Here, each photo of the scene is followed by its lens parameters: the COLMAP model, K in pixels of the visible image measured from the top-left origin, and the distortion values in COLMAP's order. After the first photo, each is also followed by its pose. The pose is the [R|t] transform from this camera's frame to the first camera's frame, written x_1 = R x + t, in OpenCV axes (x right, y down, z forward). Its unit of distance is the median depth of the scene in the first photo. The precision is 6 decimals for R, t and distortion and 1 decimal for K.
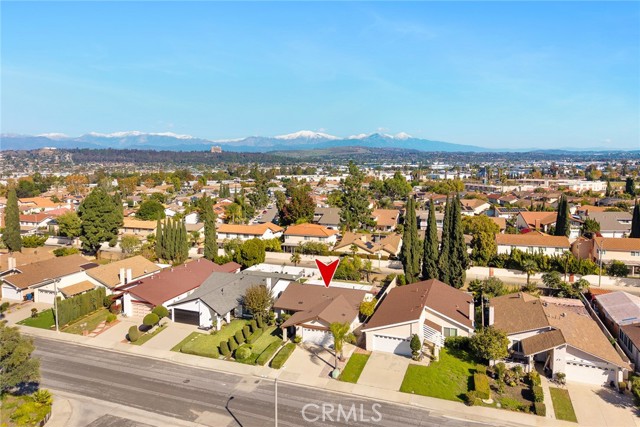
lens RADIAL K [[435.4, 0, 319.1], [0, 435.4, 214.8], [0, 0, 1]] dist [0.024366, -0.016574]
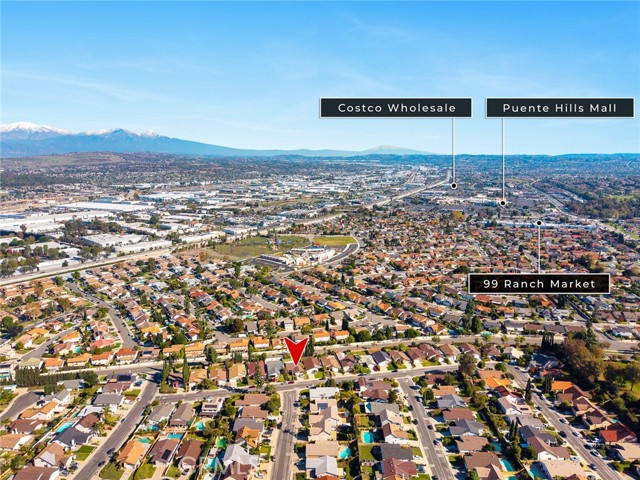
lens RADIAL K [[446.6, 0, 320.9], [0, 446.6, 238.7], [0, 0, 1]] dist [0.002250, 0.000270]
pose [[0.857605, -0.100468, 0.504401, -2.899212], [0.073067, 0.994587, 0.073874, -2.188088], [-0.509093, -0.026499, 0.860304, -4.814343]]
